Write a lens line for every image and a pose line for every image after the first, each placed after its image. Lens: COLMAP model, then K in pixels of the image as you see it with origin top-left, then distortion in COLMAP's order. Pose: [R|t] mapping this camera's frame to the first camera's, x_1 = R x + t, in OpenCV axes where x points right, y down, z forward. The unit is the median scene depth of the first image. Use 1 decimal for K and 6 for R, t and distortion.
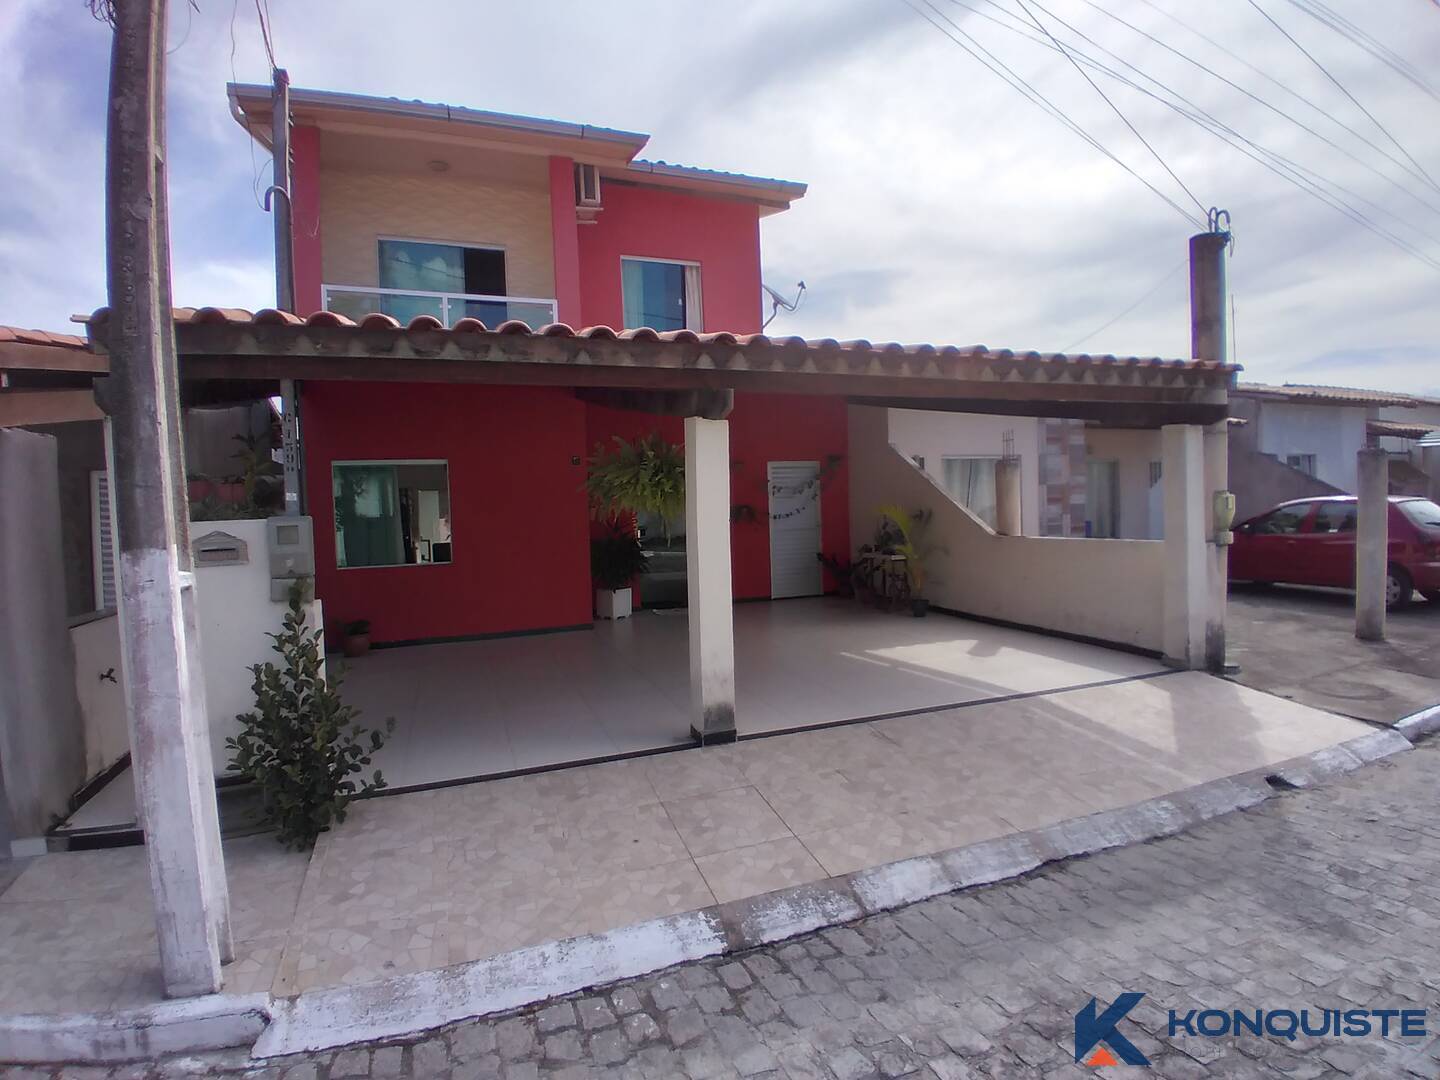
lens RADIAL K [[720.9, 0, 719.4], [0, 720.9, 534.0], [0, 0, 1]] dist [0.005656, -0.045984]
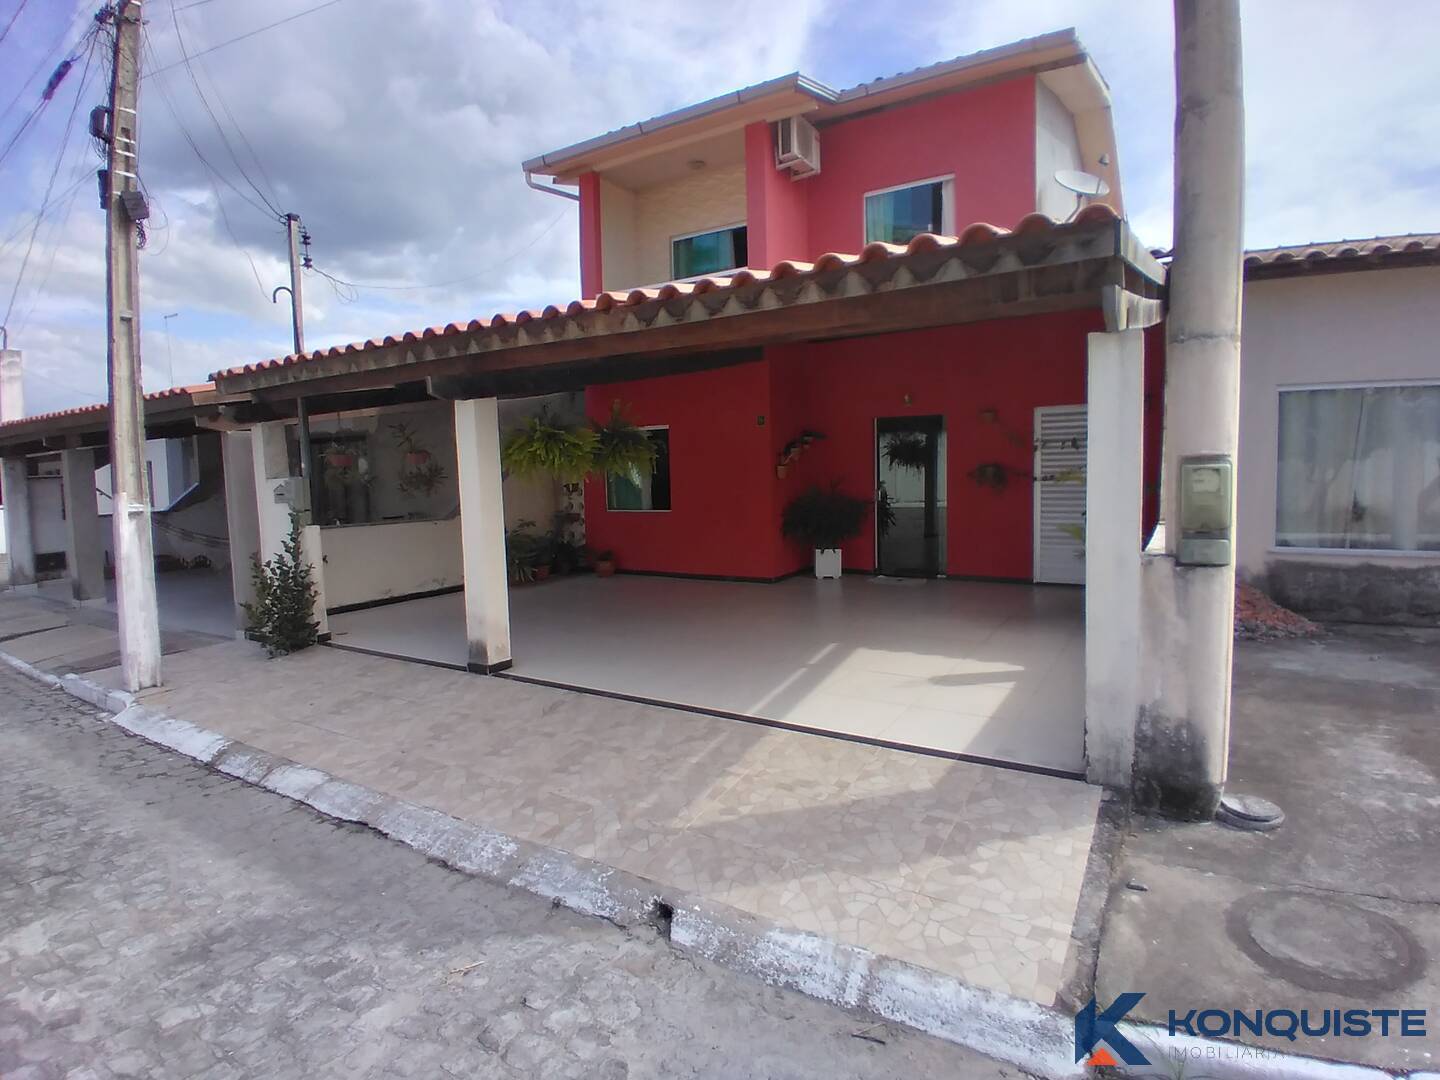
lens RADIAL K [[752.6, 0, 751.4], [0, 752.6, 534.1], [0, 0, 1]] dist [0.003434, -0.045959]
pose [[0.621780, 0.082394, -0.778846, 1.354708], [-0.027940, 0.996151, 0.083077, -0.060527], [0.782694, -0.029895, 0.621689, 0.644073]]
